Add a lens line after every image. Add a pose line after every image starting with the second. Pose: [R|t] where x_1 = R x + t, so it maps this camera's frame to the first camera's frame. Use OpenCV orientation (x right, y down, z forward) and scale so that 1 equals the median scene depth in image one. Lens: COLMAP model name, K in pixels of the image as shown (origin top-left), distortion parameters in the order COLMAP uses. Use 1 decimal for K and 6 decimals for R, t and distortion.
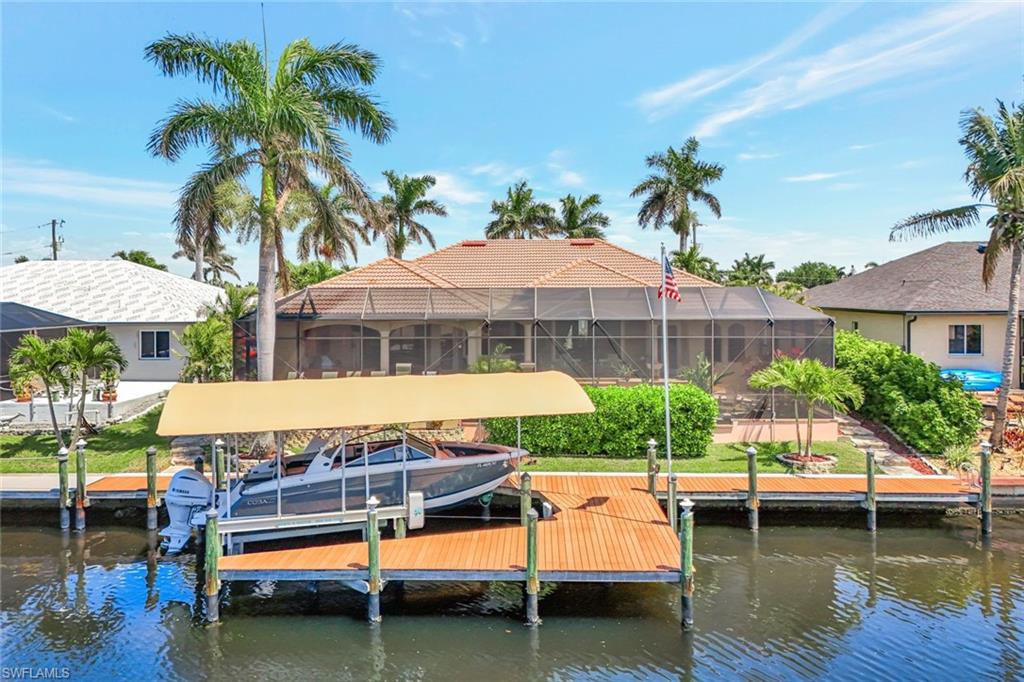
lens RADIAL K [[712.1, 0, 512.0], [0, 712.1, 341.0], [0, 0, 1]] dist [0.017322, -0.001398]
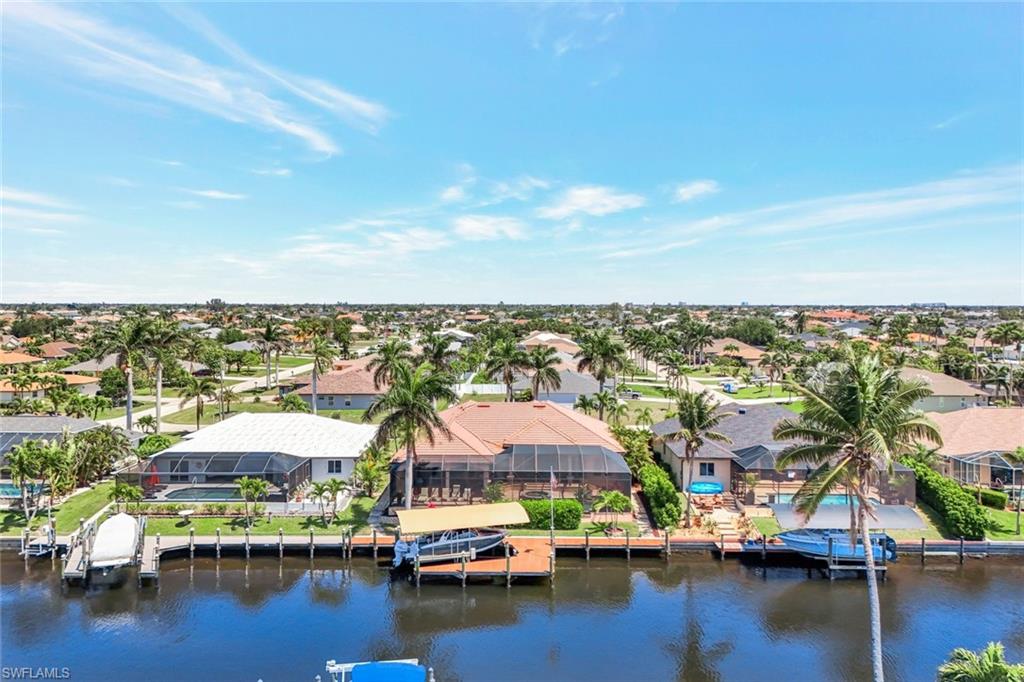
lens RADIAL K [[718.2, 0, 512.0], [0, 718.2, 341.0], [0, 0, 1]] dist [0.010775, -0.000005]
pose [[0.999859, 0.008704, 0.014337, -0.010918], [-0.008638, 0.999952, -0.004714, -0.586719], [-0.014377, 0.004589, 0.999886, -1.867110]]
